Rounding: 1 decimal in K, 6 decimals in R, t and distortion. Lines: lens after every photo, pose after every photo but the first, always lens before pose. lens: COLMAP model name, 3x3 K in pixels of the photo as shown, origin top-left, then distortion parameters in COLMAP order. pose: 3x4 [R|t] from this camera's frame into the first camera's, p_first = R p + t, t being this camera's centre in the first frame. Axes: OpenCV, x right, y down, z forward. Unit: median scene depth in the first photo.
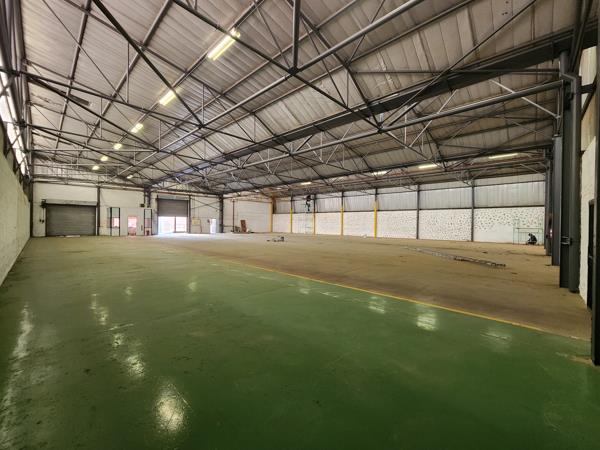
lens RADIAL K [[240.9, 0, 302.3], [0, 240.9, 223.1], [0, 0, 1]] dist [-0.000620, -0.000109]
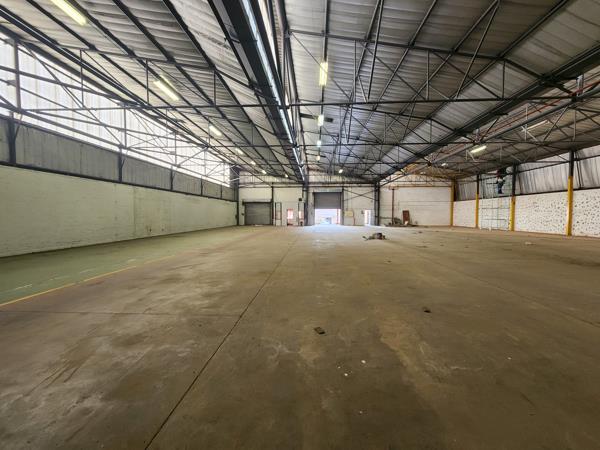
lens RADIAL K [[268.5, 0, 300.0], [0, 268.5, 225.0], [0, 0, 1]] dist [0.060349, 0.000035]
pose [[0.649396, 0.014247, -0.760317, 0.250701], [0.005661, 0.999706, 0.023567, 0.013369], [0.760429, -0.019608, 0.649125, 0.136096]]
